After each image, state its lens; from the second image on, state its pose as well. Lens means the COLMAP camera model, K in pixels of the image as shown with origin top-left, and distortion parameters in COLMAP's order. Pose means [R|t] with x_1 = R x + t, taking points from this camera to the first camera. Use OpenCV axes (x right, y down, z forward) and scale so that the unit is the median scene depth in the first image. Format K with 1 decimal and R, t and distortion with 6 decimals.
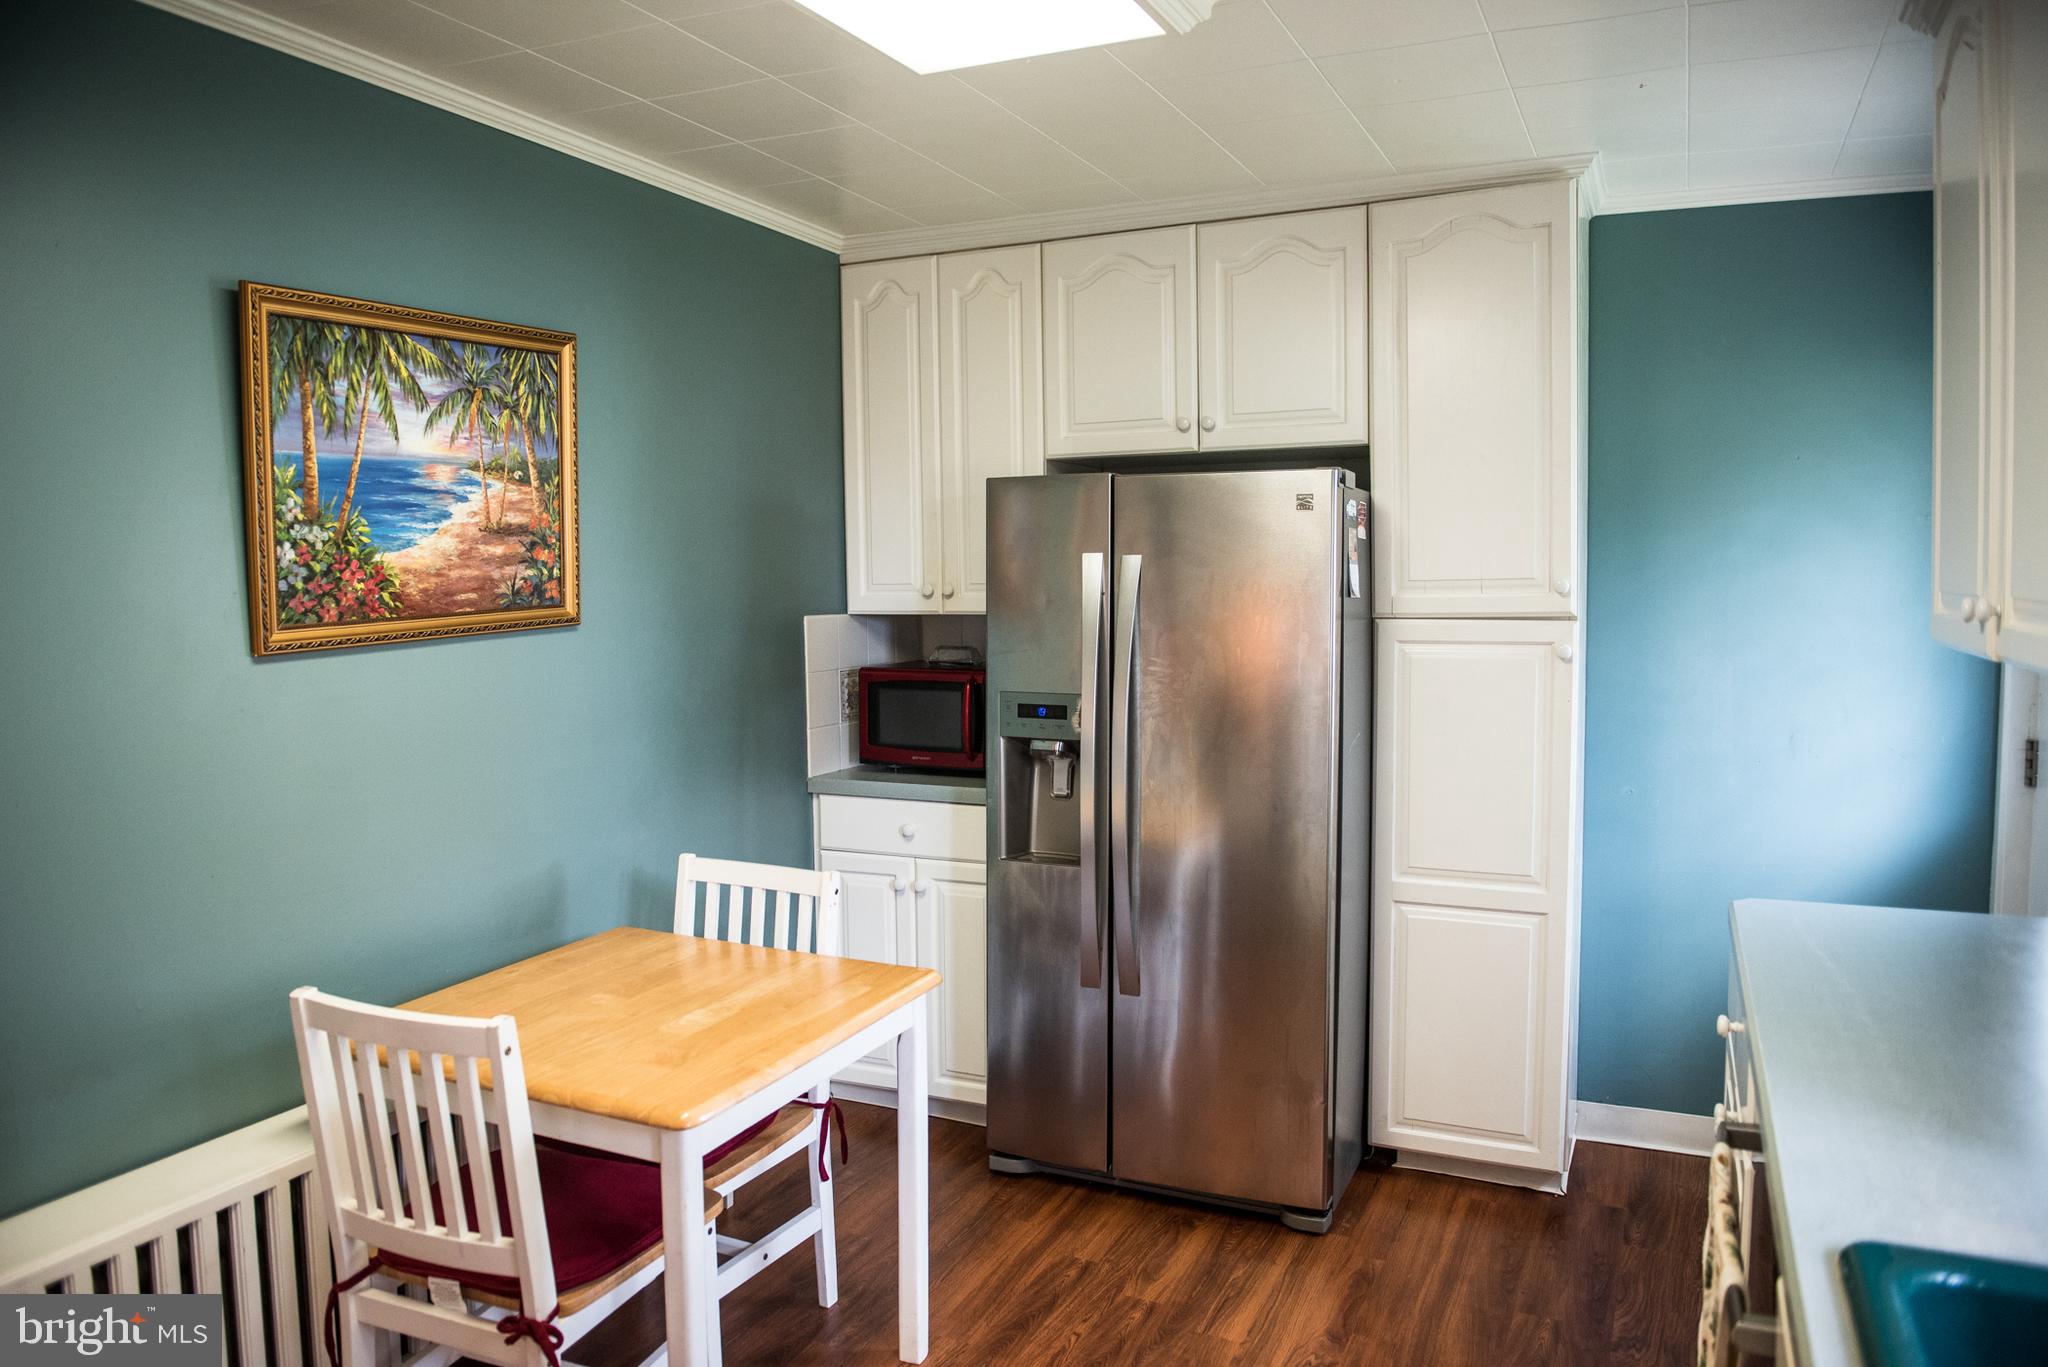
lens RADIAL K [[1407.5, 0, 1024.0], [0, 1407.5, 683.5], [0, 0, 1]] dist [-0.046619, -0.002349]
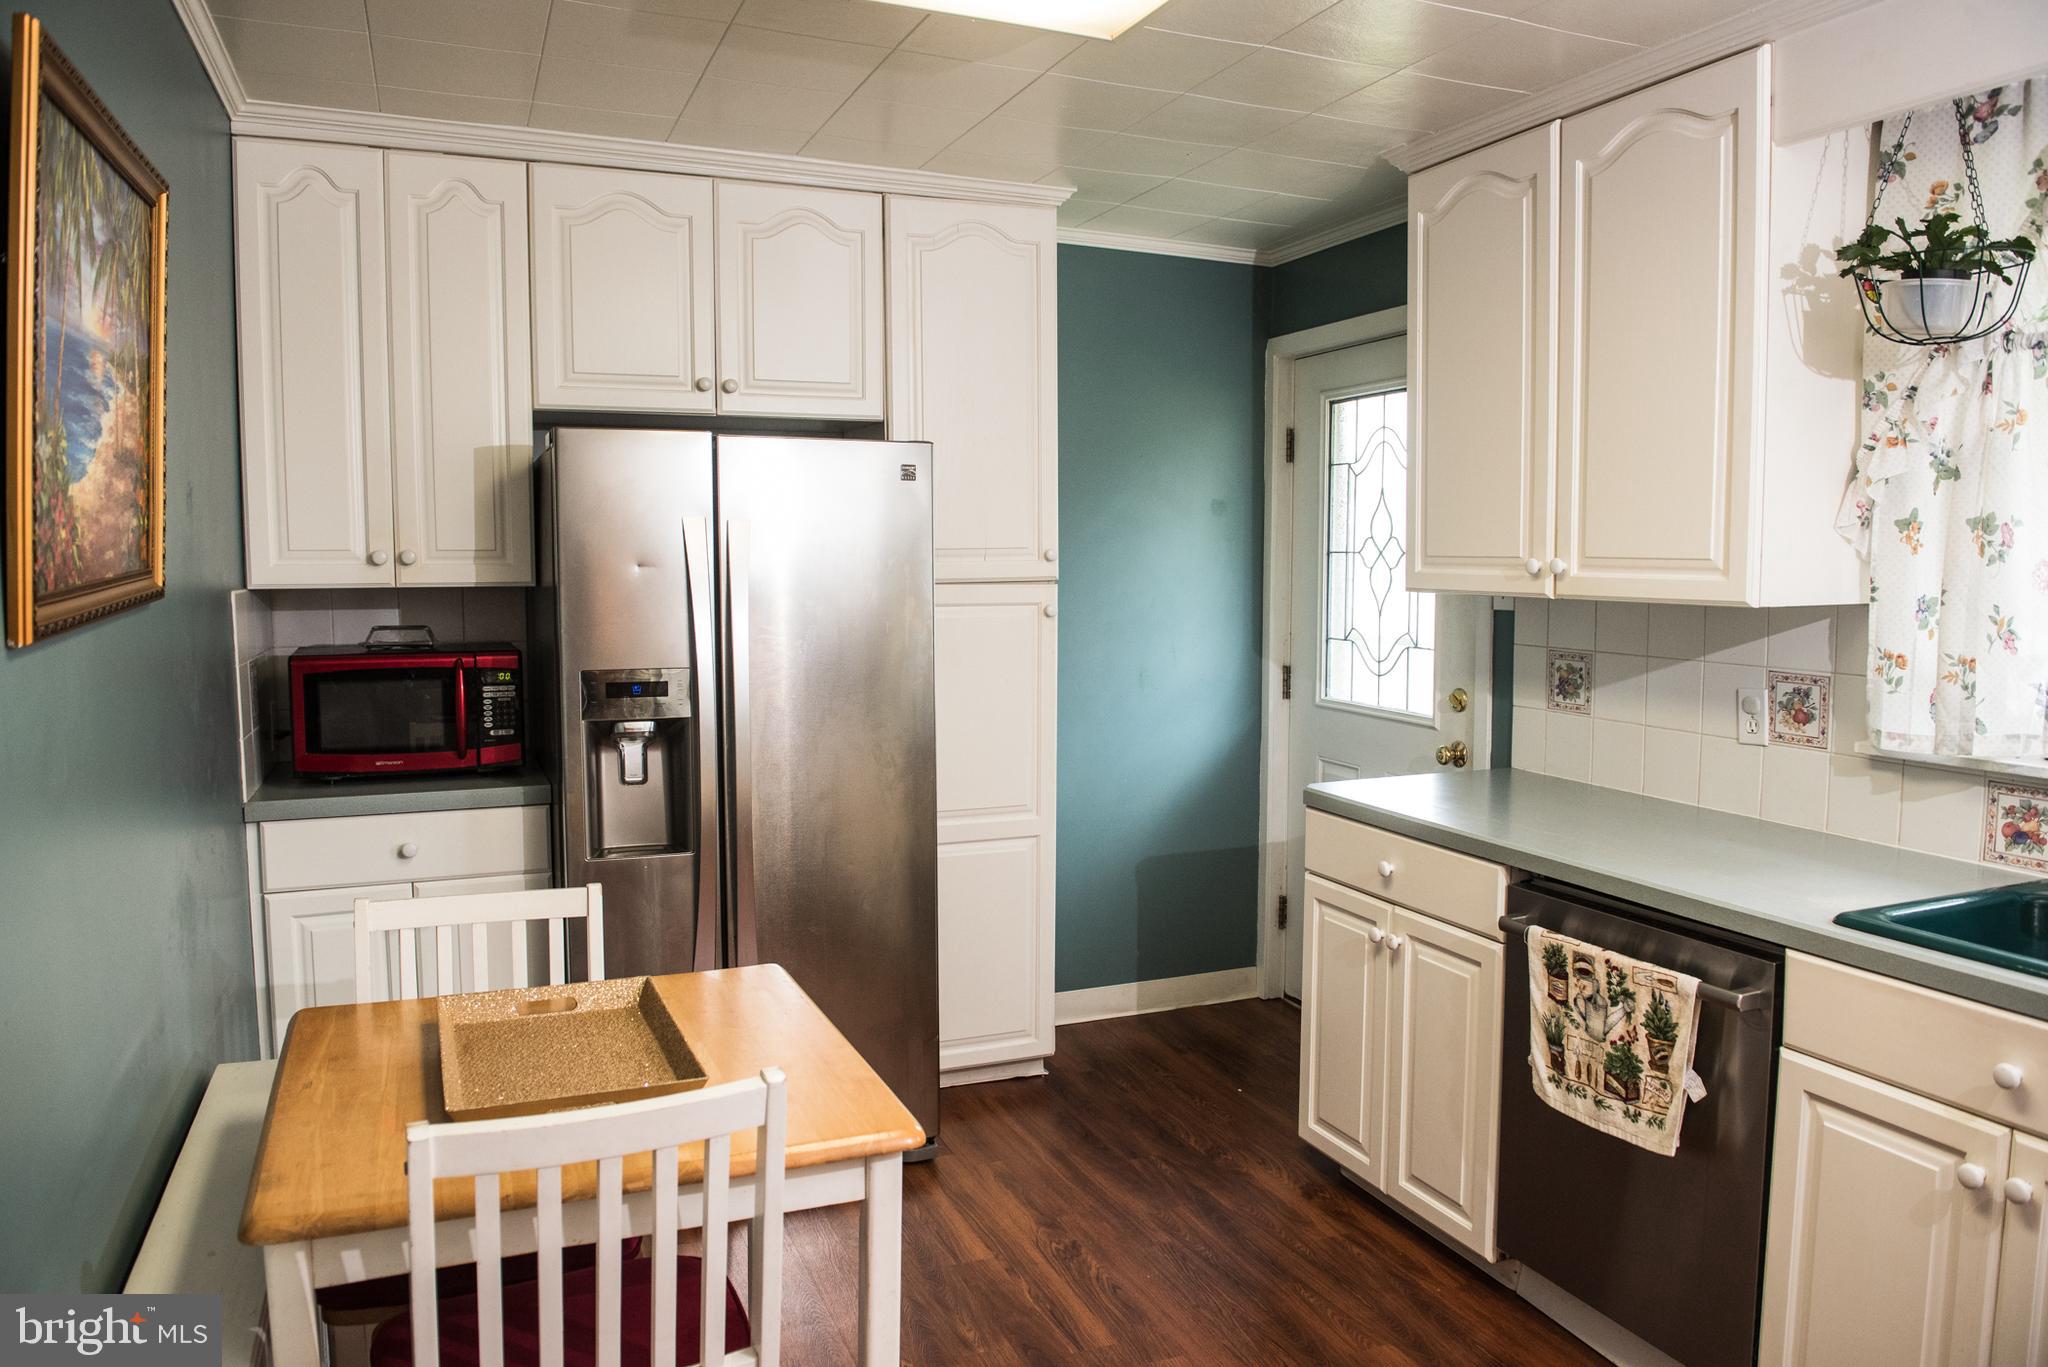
lens RADIAL K [[1439.5, 0, 1024.0], [0, 1439.5, 683.5], [0, 0, 1]] dist [-0.049716, -0.004164]
pose [[0.672212, -0.057566, 0.738117, -0.529925], [0.050047, 0.998225, 0.032273, -0.001244], [-0.738665, 0.015246, 0.673900, 0.204997]]
